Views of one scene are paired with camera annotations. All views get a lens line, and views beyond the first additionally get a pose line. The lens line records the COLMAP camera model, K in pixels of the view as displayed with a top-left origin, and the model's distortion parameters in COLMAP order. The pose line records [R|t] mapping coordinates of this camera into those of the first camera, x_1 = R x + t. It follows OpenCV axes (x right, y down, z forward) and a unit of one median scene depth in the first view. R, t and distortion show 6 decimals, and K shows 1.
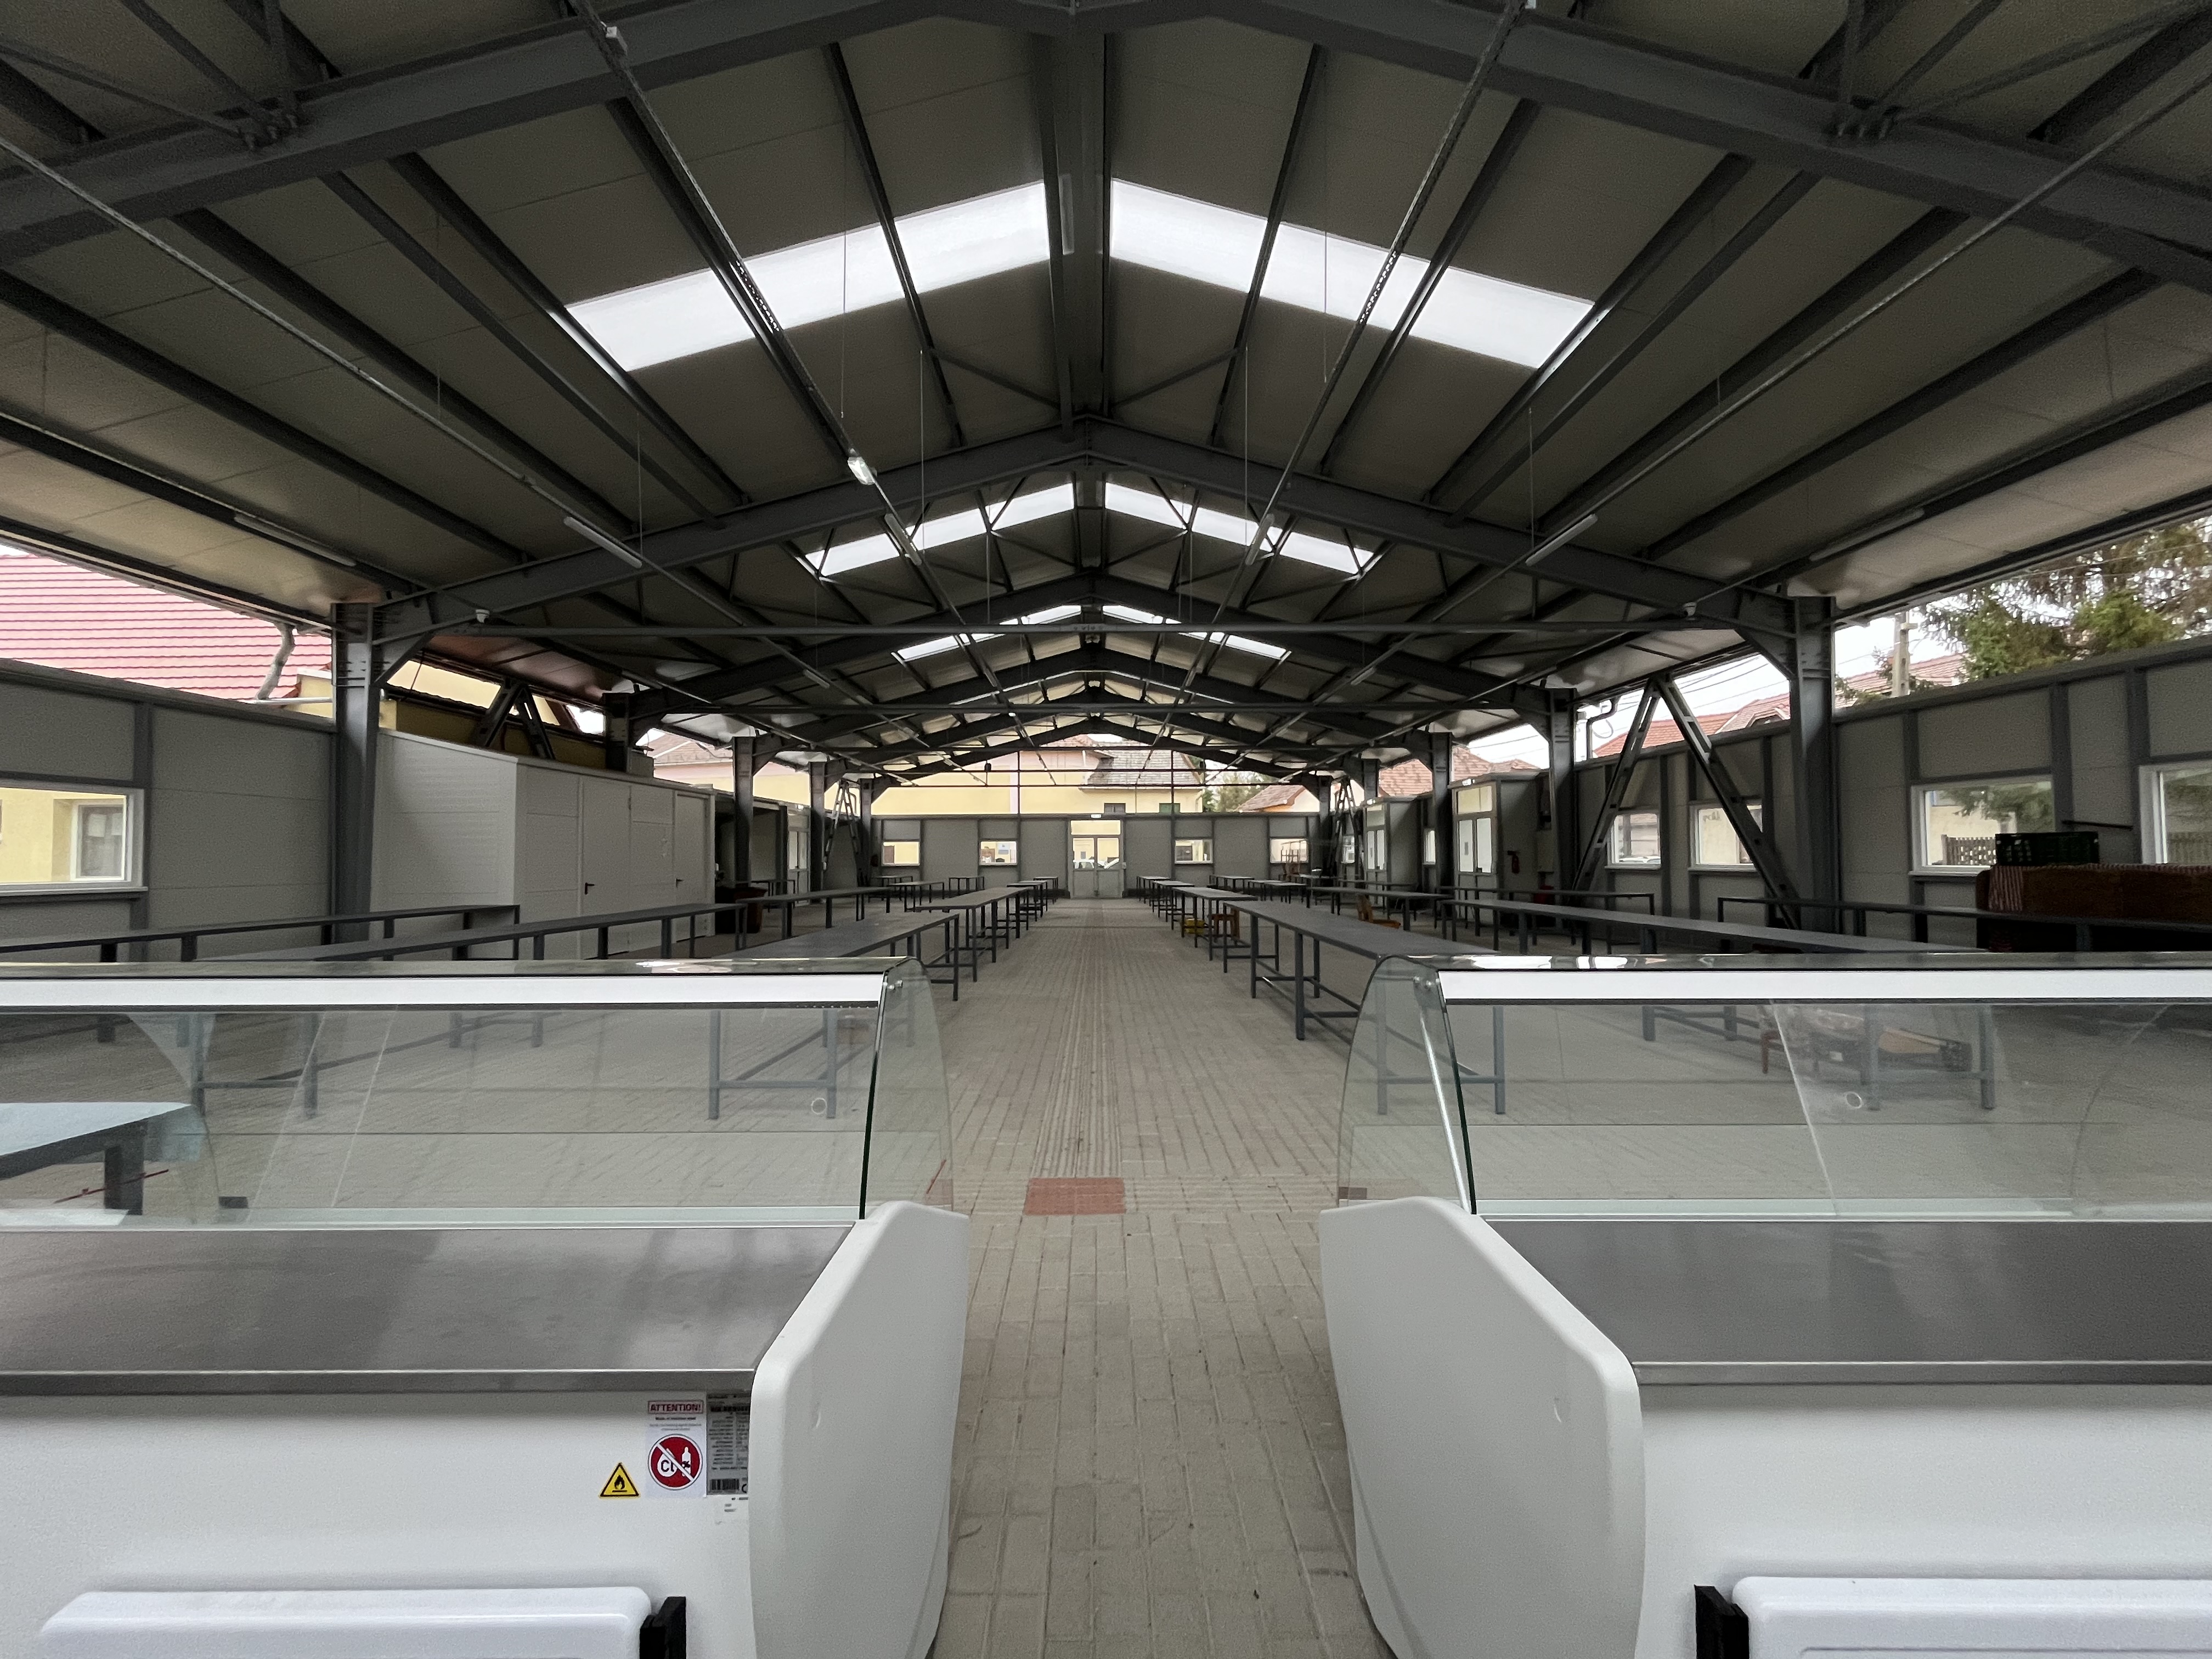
lens RADIAL K [[894.3, 0, 1102.6], [0, 894.3, 826.7], [0, 0, 1]] dist [-0.002597, -0.000800]
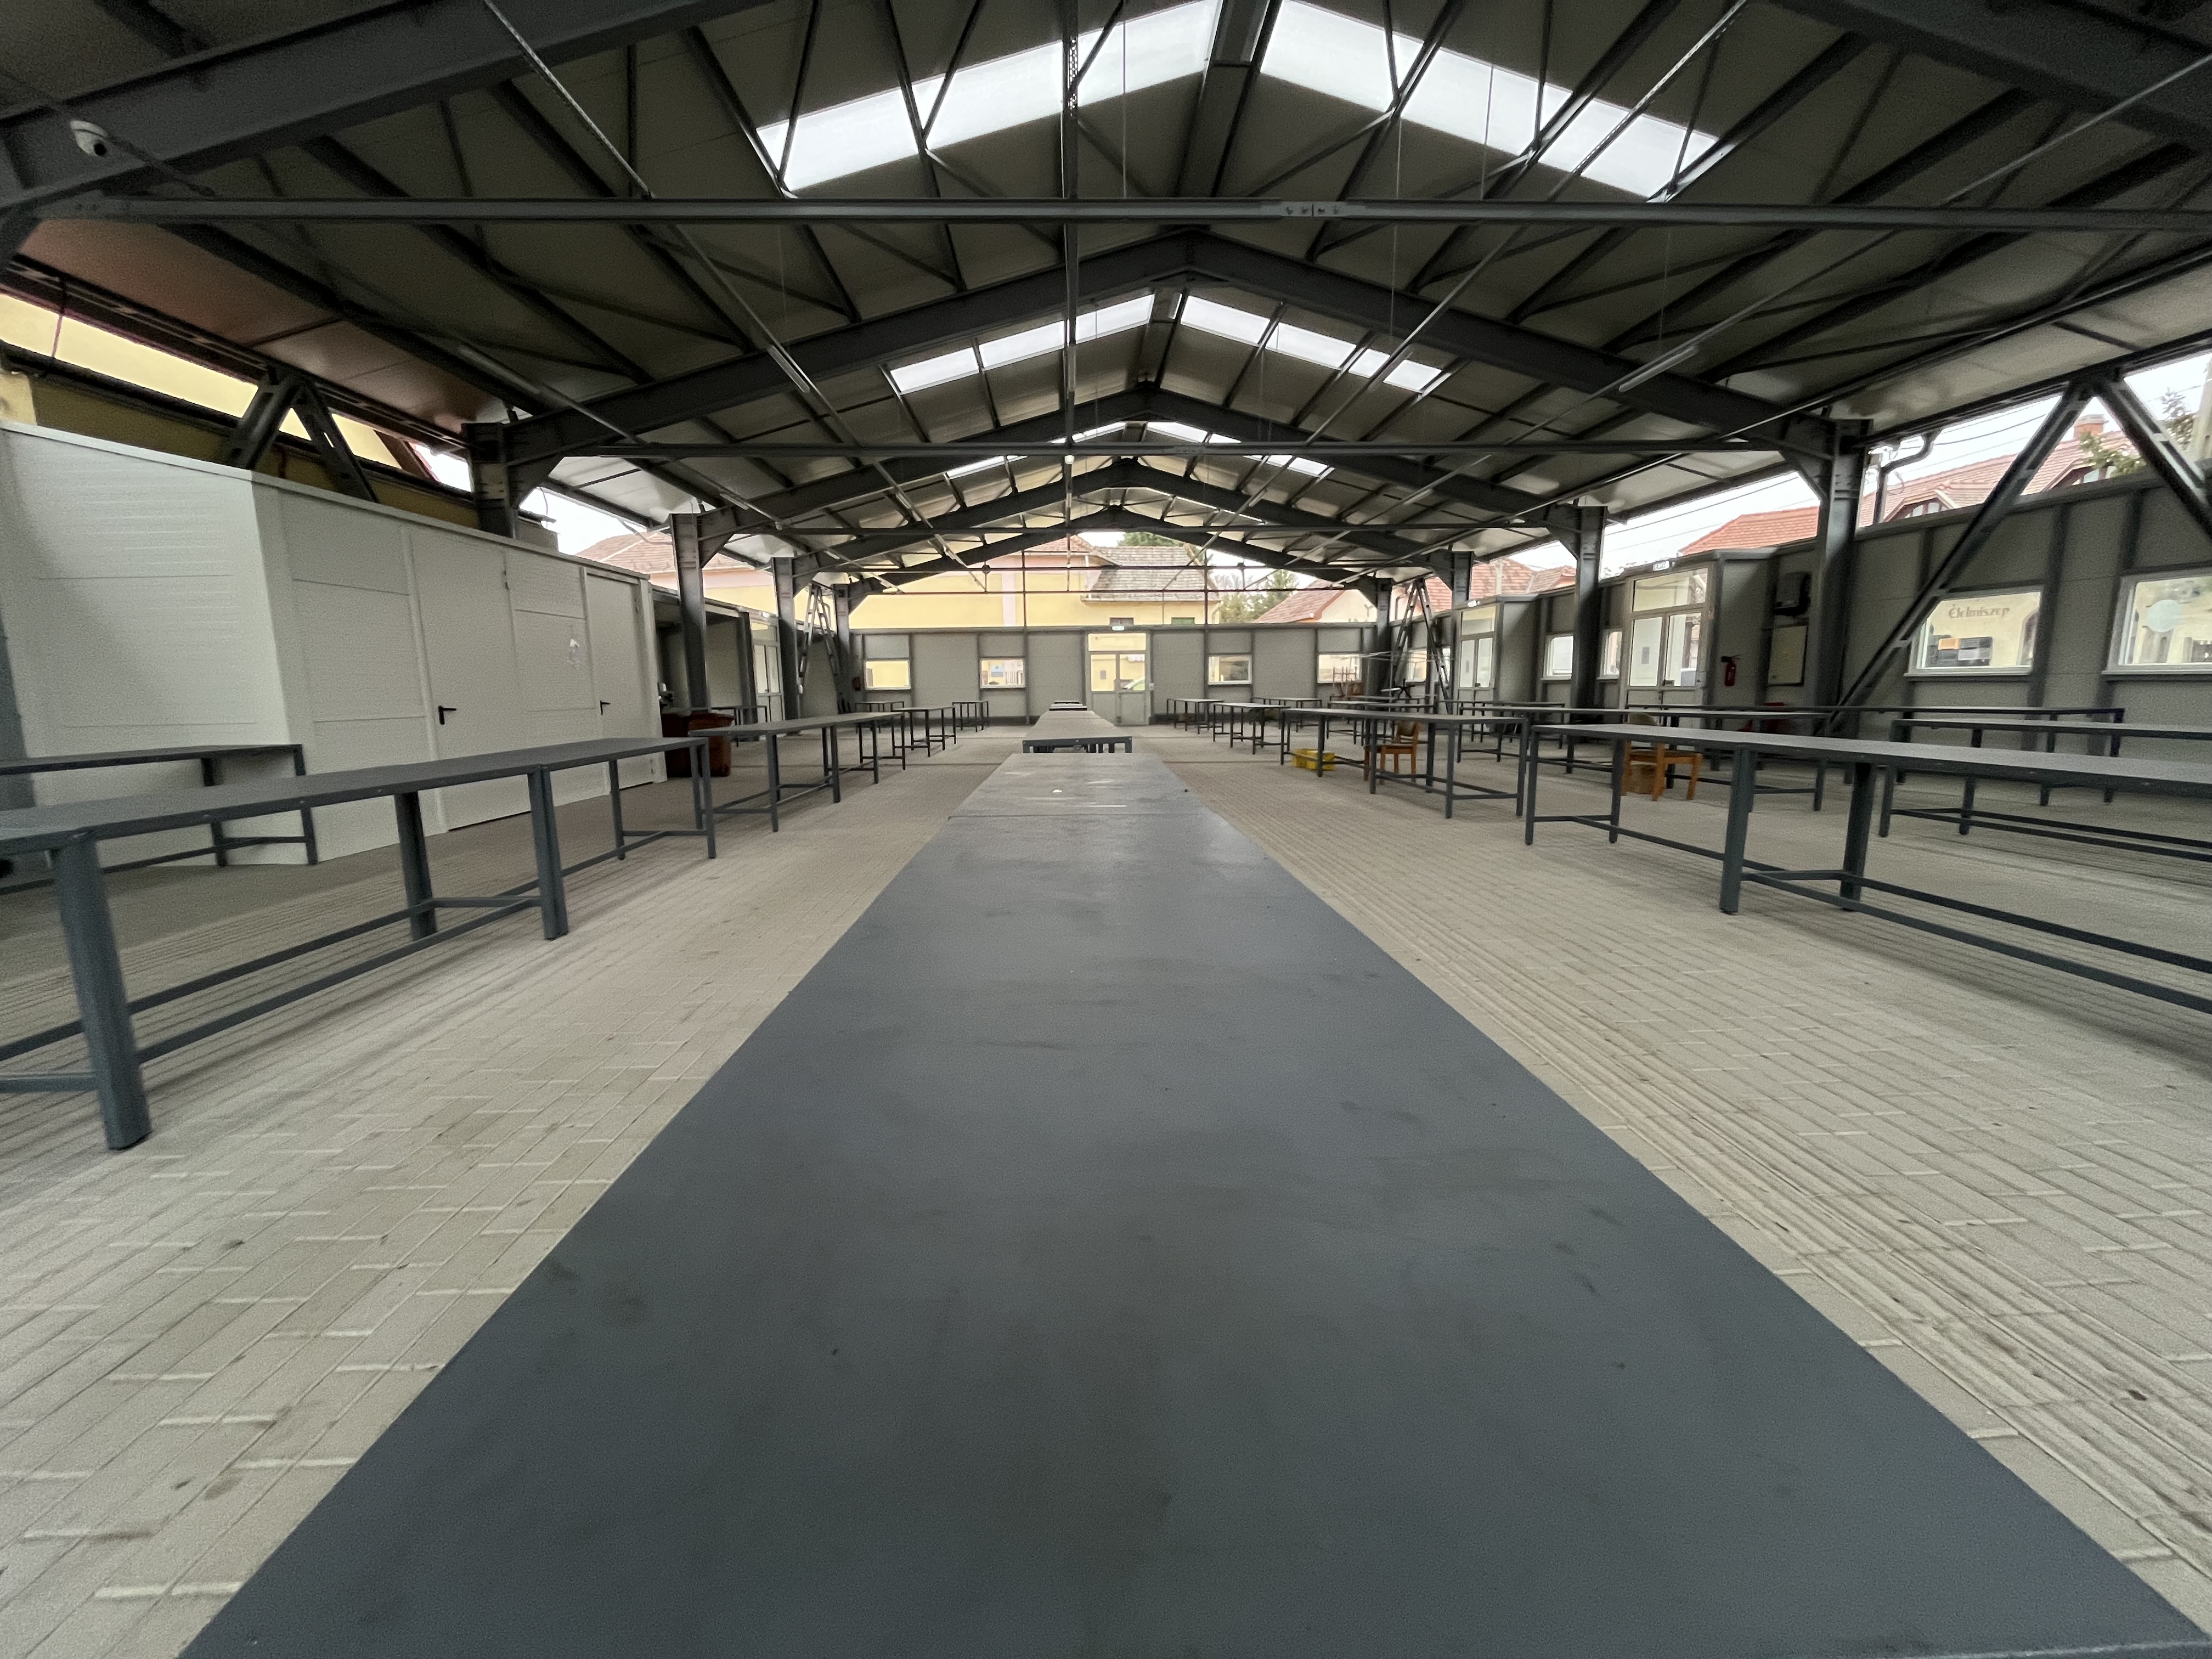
lens RADIAL K [[894.3, 0, 1102.6], [0, 894.3, 826.7], [0, 0, 1]] dist [-0.002597, -0.000800]
pose [[0.999361, -0.013625, 0.033054, -0.065598], [0.007061, 0.981542, 0.191115, 0.013723], [-0.035048, -0.190760, 0.981011, 0.167672]]
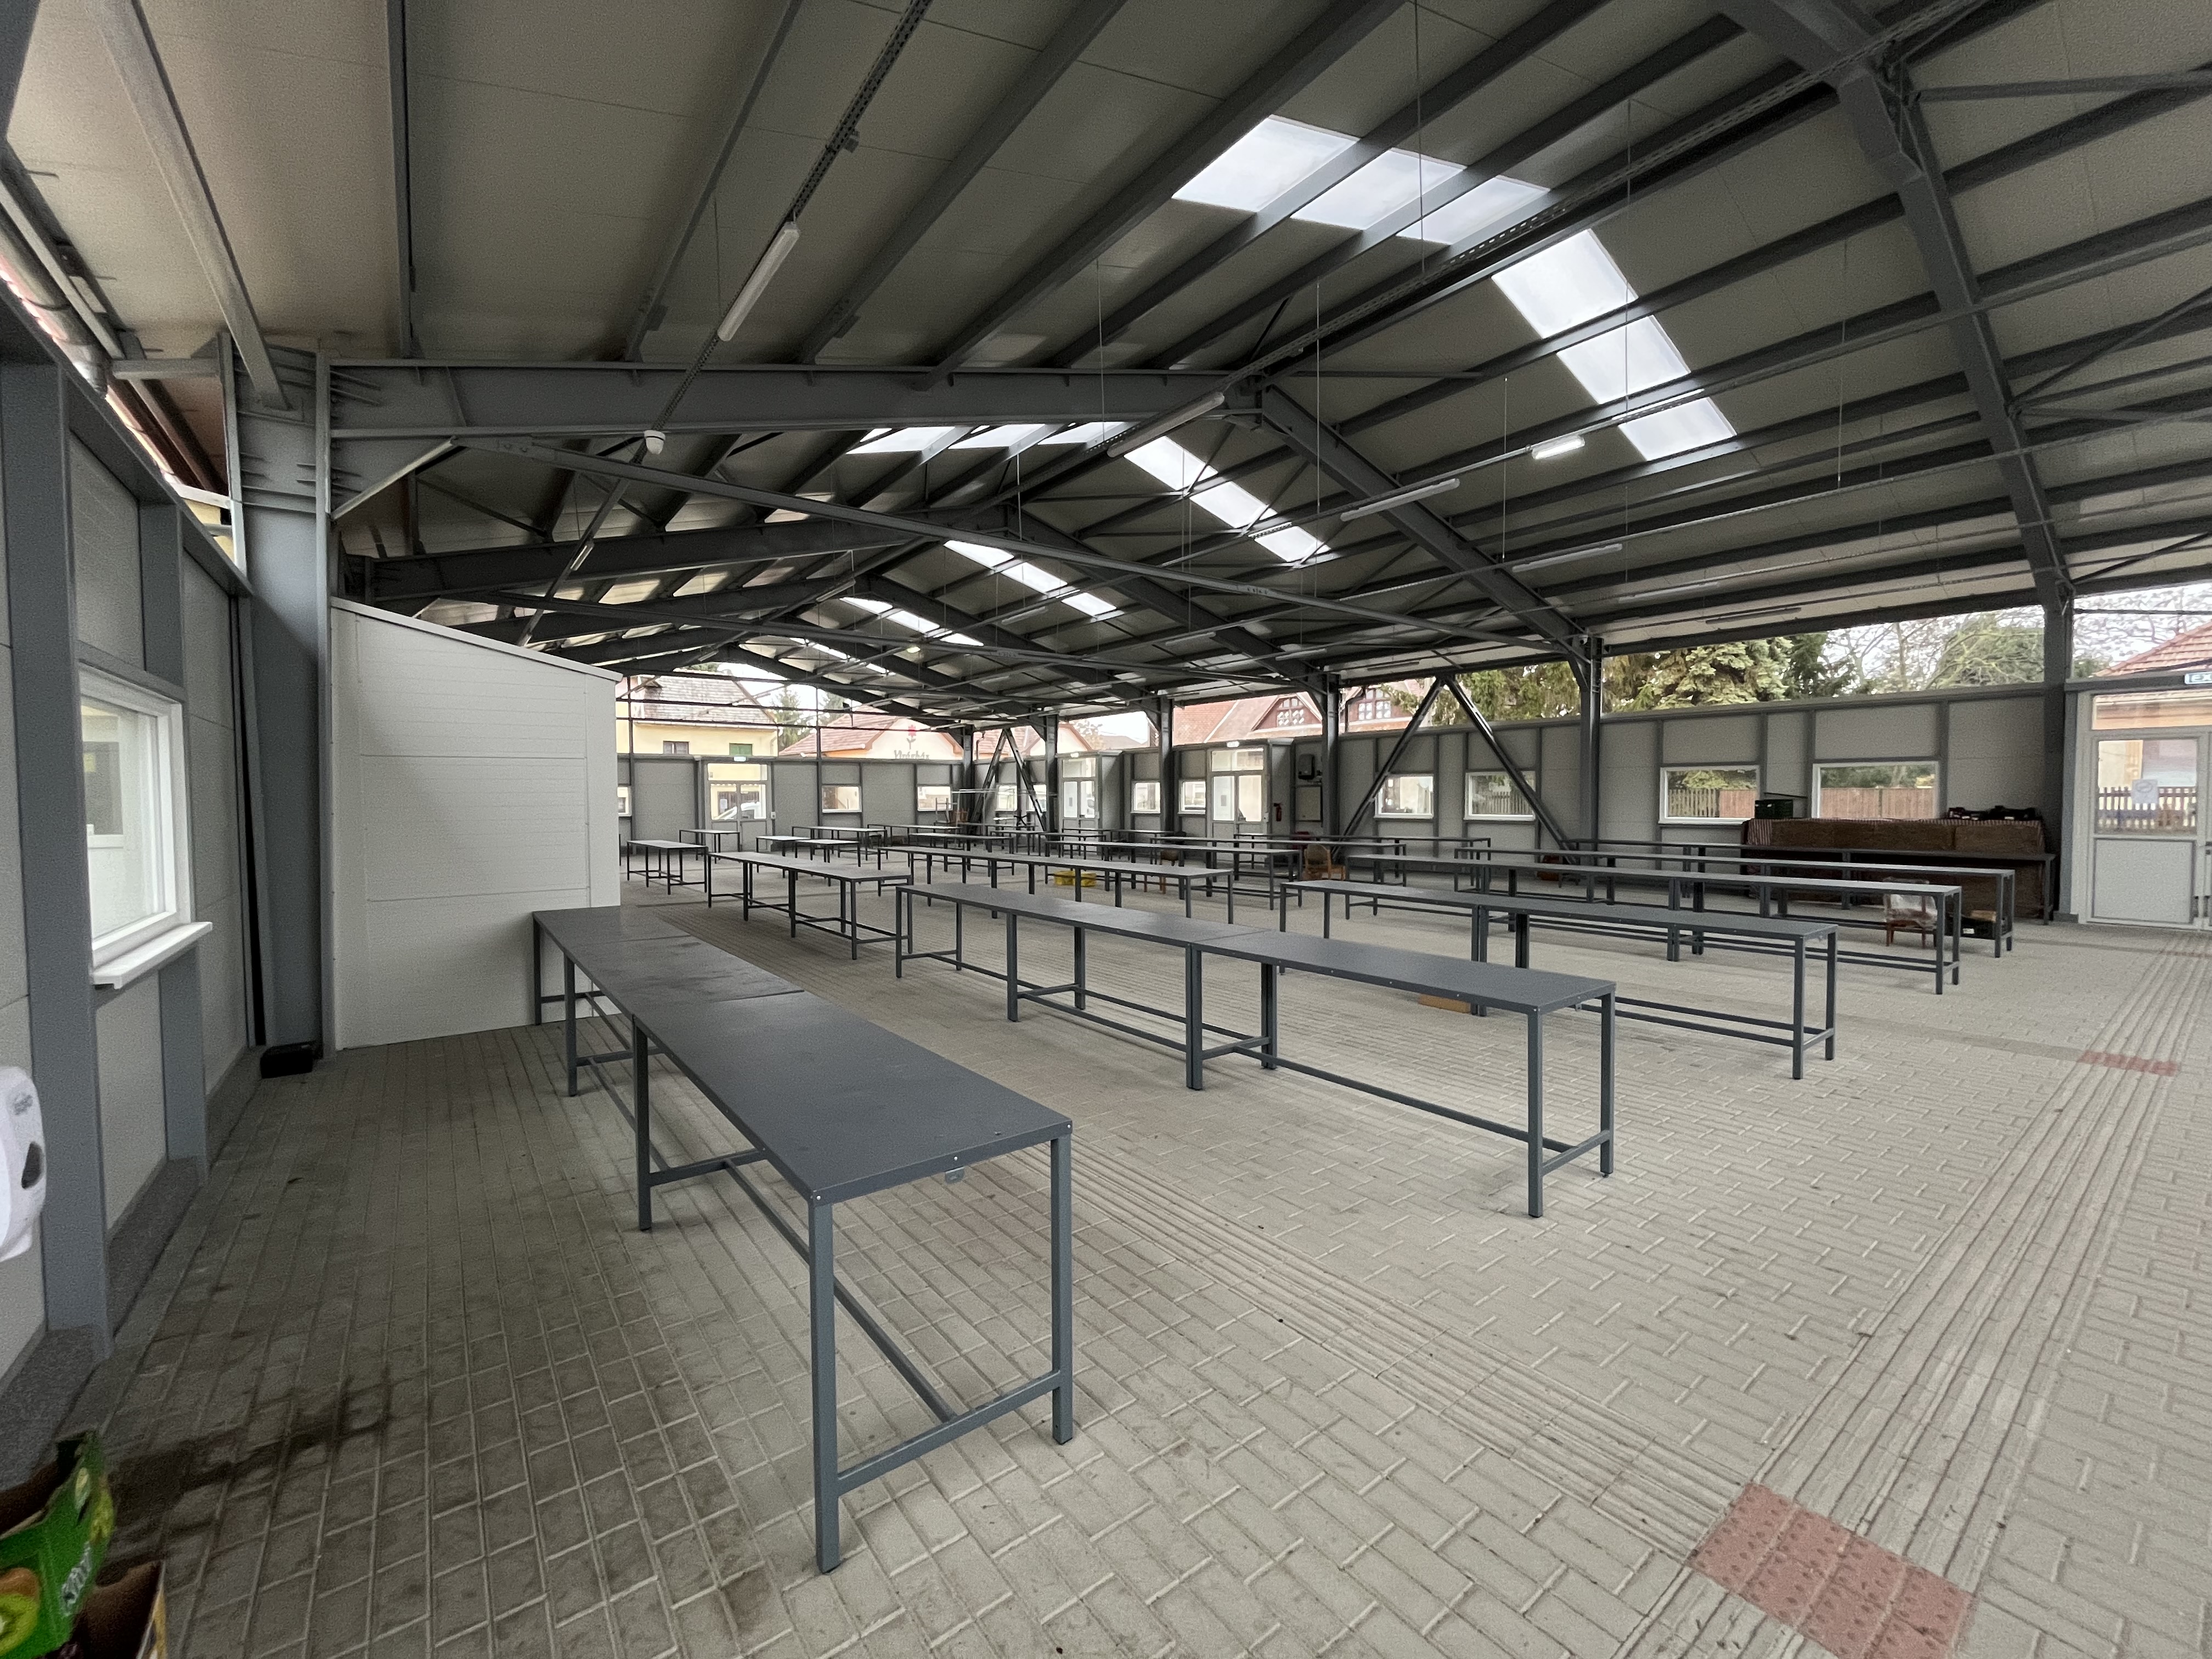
lens RADIAL K [[894.3, 0, 1102.6], [0, 894.3, 826.7], [0, 0, 1]] dist [-0.002597, -0.000800]
pose [[0.801692, -0.019179, 0.597429, -0.305785], [-0.019990, 0.998066, 0.058865, -0.005124], [-0.597403, -0.059134, 0.799758, 0.114430]]
